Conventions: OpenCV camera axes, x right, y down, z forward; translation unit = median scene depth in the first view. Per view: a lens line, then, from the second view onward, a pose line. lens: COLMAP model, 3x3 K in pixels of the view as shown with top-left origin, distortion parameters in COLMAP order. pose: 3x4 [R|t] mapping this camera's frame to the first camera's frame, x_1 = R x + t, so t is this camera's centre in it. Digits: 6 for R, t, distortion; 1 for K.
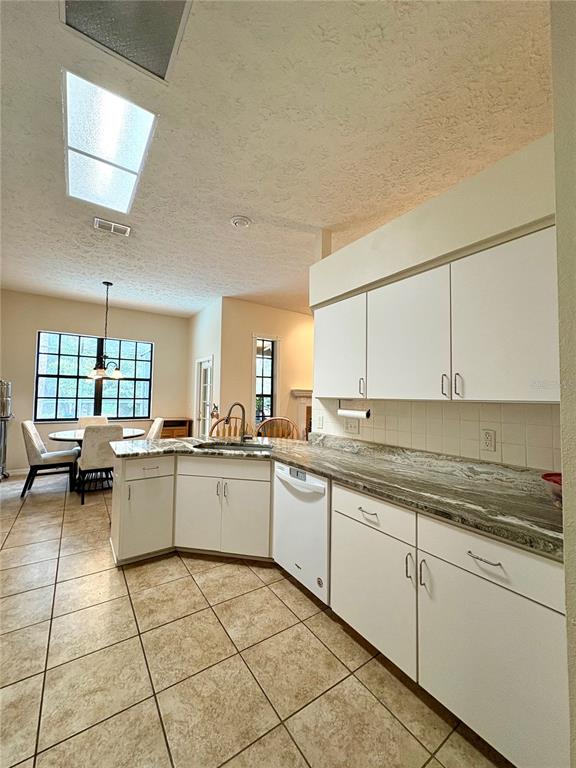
lens RADIAL K [[304.9, 0, 288.0], [0, 304.9, 384.0], [0, 0, 1]] dist [0.001048, 0.000266]
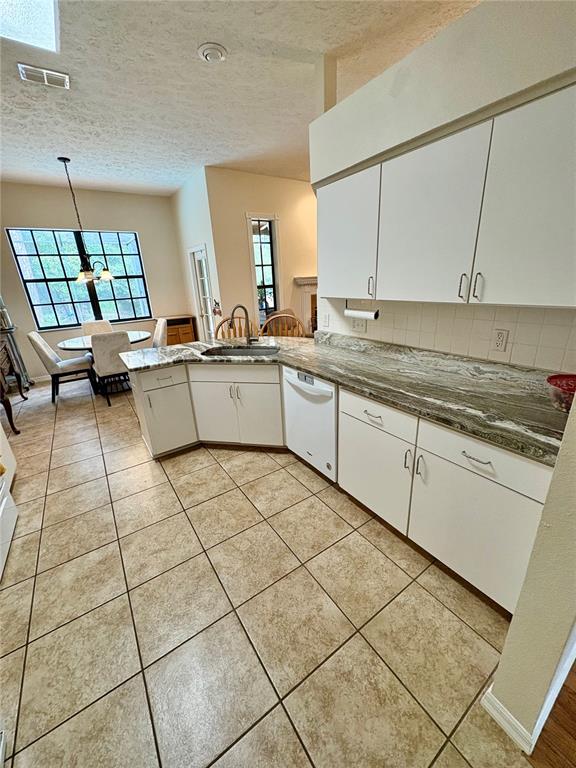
lens RADIAL K [[304.9, 0, 288.0], [0, 304.9, 384.0], [0, 0, 1]] dist [0.001048, 0.000266]
pose [[0.997854, -0.058525, -0.029353, 0.001294], [0.065237, 0.926779, 0.369899, -0.068382], [0.005555, -0.371020, 0.928608, 0.029219]]
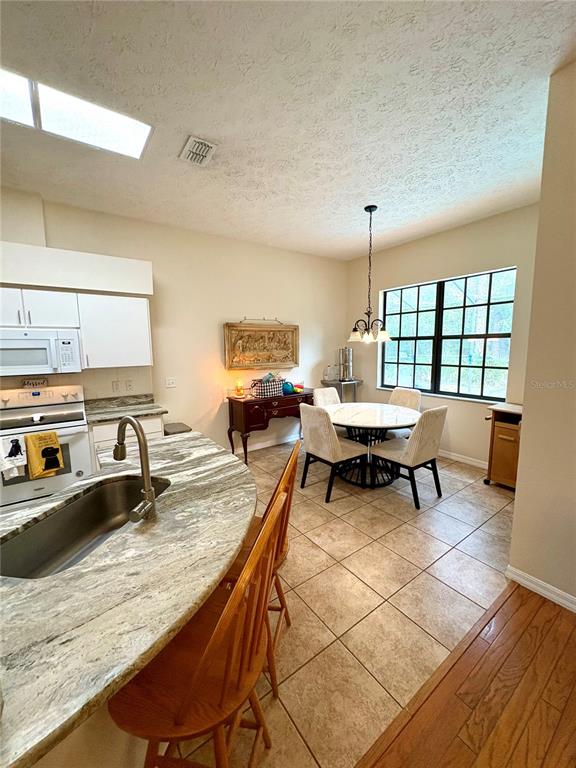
lens RADIAL K [[304.9, 0, 288.0], [0, 304.9, 384.0], [0, 0, 1]] dist [0.001048, 0.000266]
pose [[0.017573, 0.109324, -0.993851, 0.320776], [0.053608, 0.992472, 0.110120, -0.024436], [0.998407, -0.055214, 0.011580, 1.587978]]
